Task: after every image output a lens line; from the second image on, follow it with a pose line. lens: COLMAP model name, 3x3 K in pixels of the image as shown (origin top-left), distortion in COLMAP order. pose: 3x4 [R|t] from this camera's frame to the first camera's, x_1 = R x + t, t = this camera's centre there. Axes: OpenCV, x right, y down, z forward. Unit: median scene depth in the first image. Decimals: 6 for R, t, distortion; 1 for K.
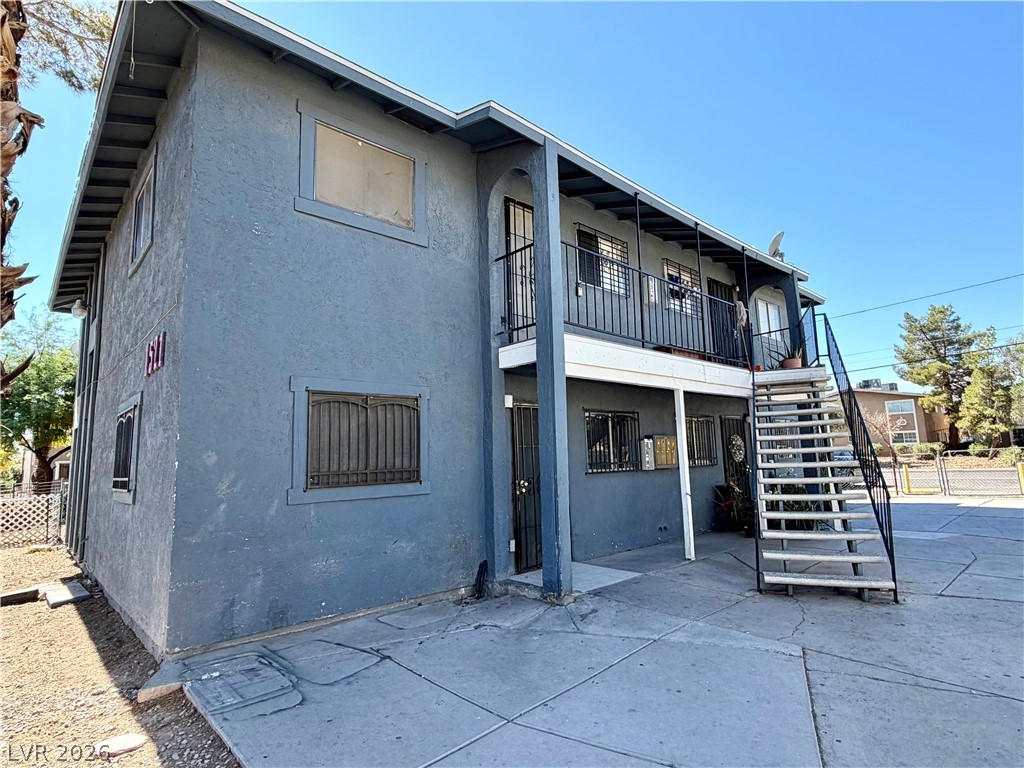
lens RADIAL K [[549.5, 0, 514.7], [0, 549.5, 385.5], [0, 0, 1]] dist [0.000981, -0.001027]
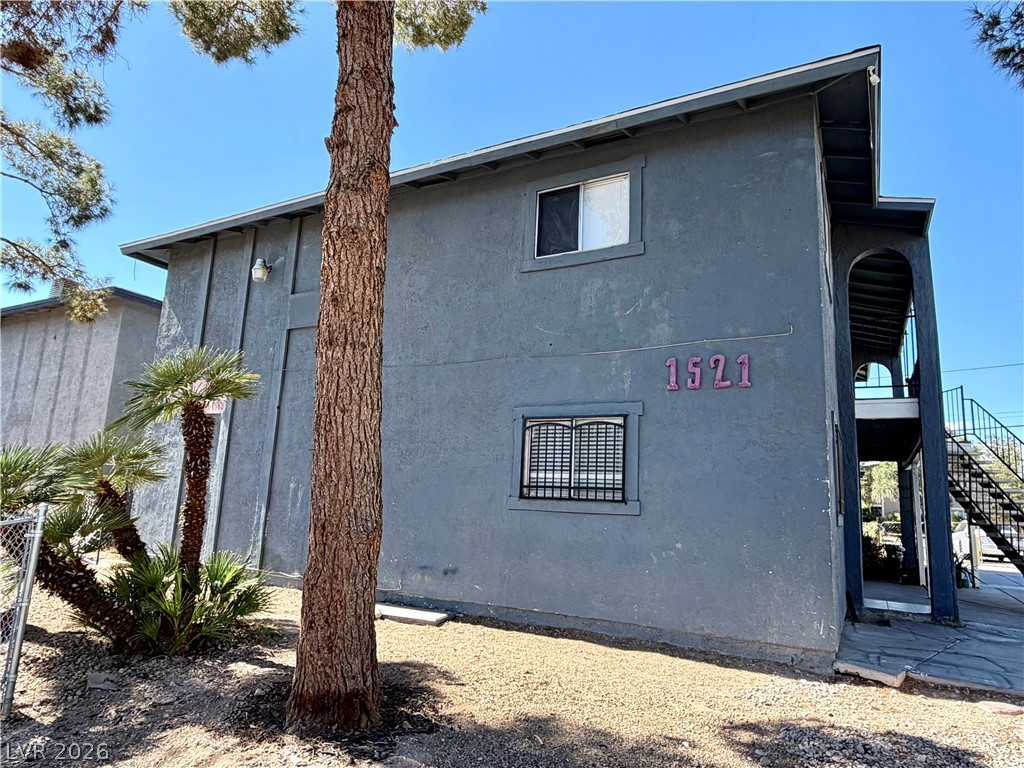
lens RADIAL K [[634.1, 0, 511.6], [0, 634.1, 392.7], [0, 0, 1]] dist [0.002107, -0.002449]
pose [[0.944425, 0.133757, 0.300285, -0.179738], [-0.122083, 0.990859, -0.057398, 0.012691], [-0.305217, 0.017548, 0.952121, -0.004006]]
